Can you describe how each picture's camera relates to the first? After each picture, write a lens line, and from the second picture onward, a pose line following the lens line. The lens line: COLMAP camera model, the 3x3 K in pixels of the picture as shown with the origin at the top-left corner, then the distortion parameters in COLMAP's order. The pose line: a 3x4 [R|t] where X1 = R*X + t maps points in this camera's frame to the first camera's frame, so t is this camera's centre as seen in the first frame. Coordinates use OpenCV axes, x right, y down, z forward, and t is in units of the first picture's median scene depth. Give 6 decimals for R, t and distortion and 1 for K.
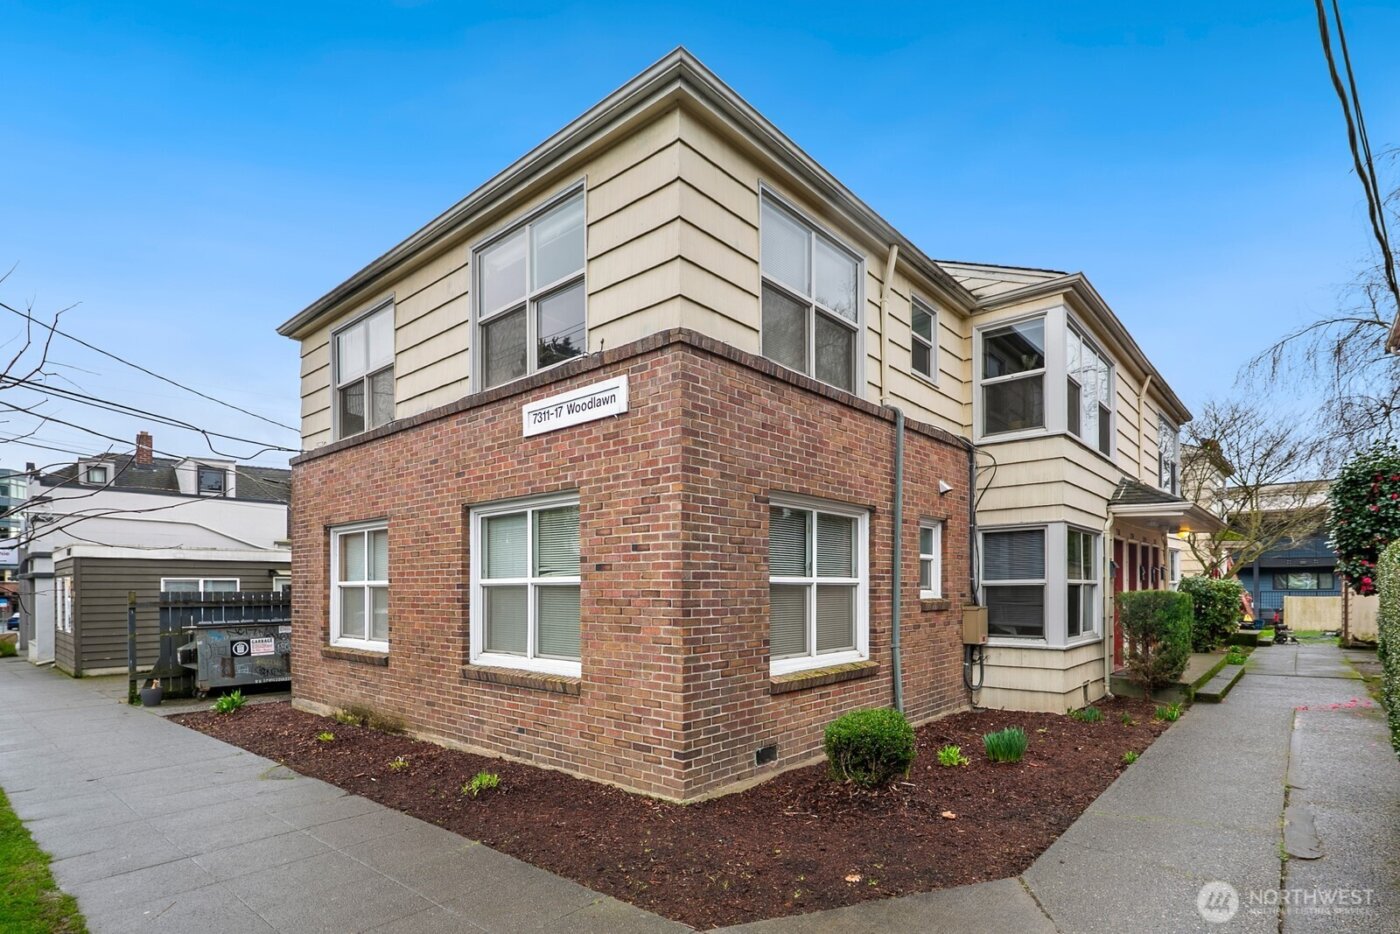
lens RADIAL K [[703.0, 0, 692.7], [0, 703.0, 591.2], [0, 0, 1]] dist [0.001916, -0.005724]
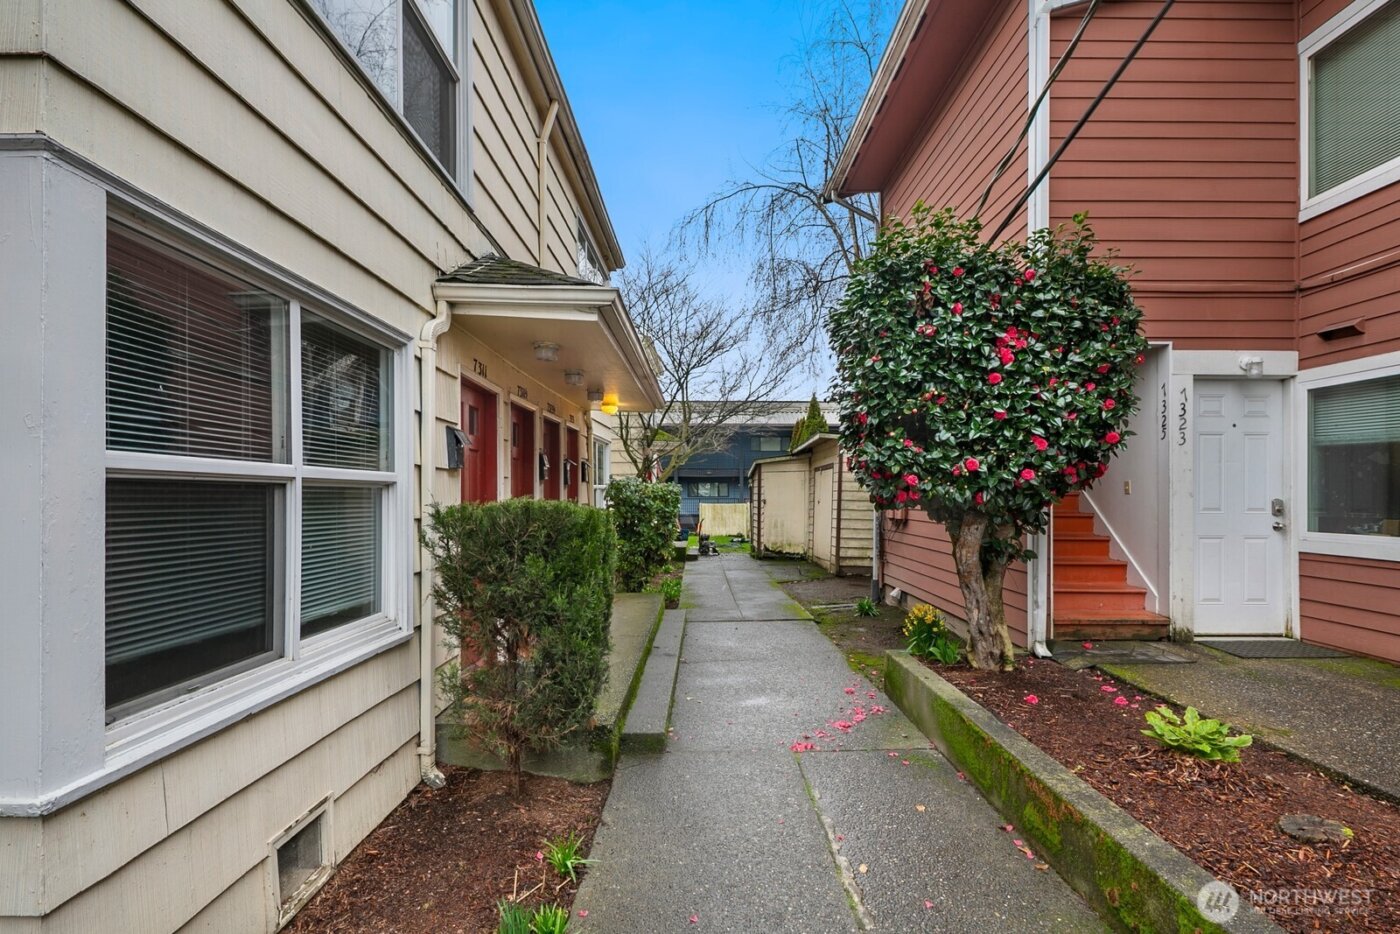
lens RADIAL K [[703.0, 0, 709.1], [0, 703.0, 495.8], [0, 0, 1]] dist [0.001916, -0.005724]
pose [[0.744038, 0.002717, 0.668131, 0.339052], [-0.000784, 0.999995, -0.003193, -0.001735], [-0.668136, 0.001852, 0.744037, 0.466602]]
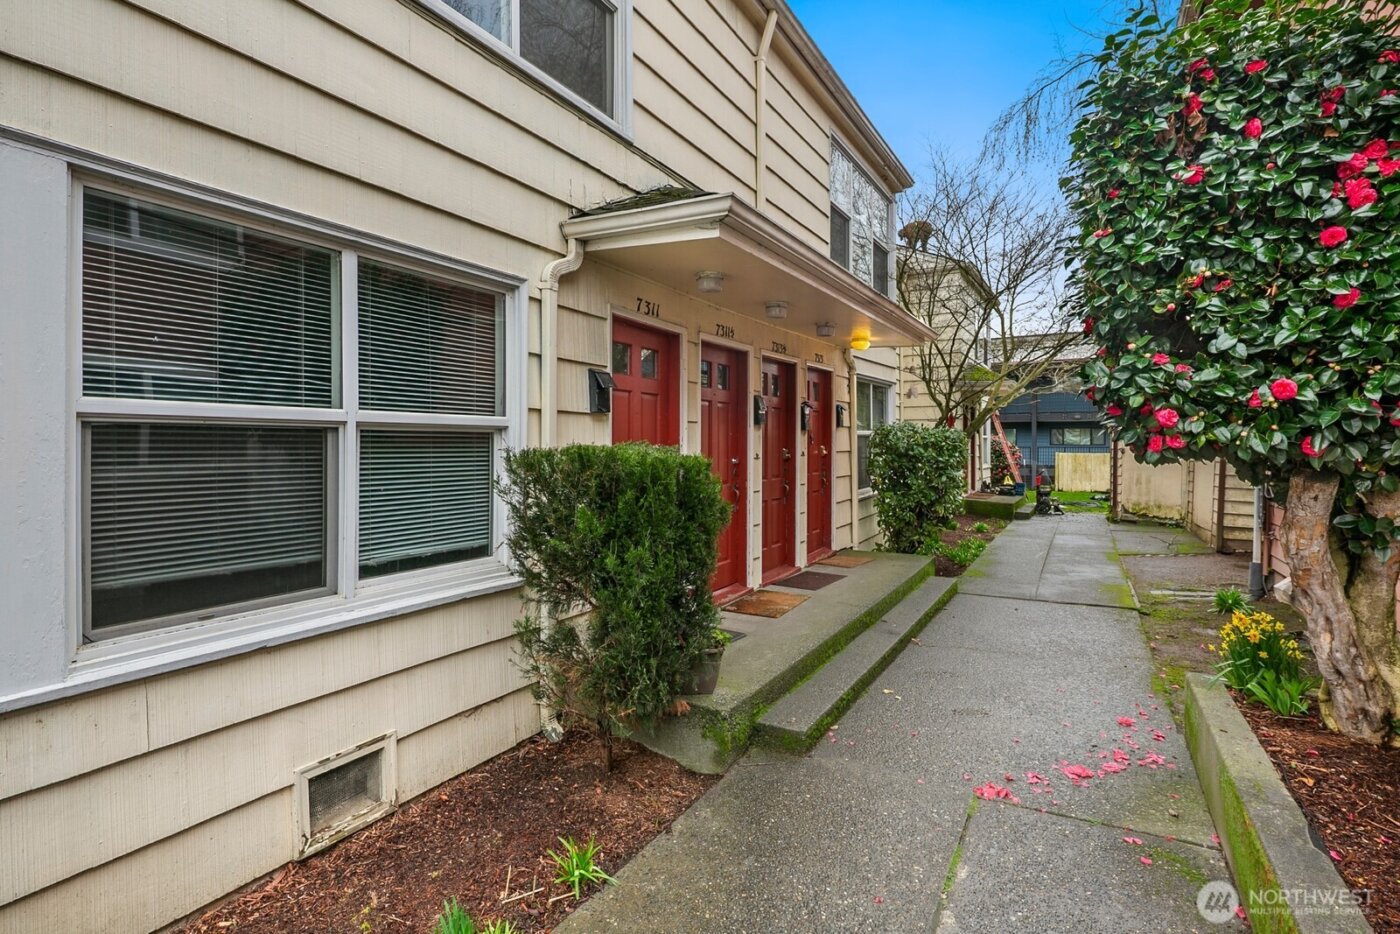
lens RADIAL K [[703.0, 0, 683.3], [0, 703.0, 446.3], [0, 0, 1]] dist [0.001916, -0.005724]
pose [[0.980530, 0.005325, 0.196299, 0.442850], [-0.005948, 0.999979, 0.002586, -0.001321], [-0.196281, -0.003703, 0.980541, 0.472039]]
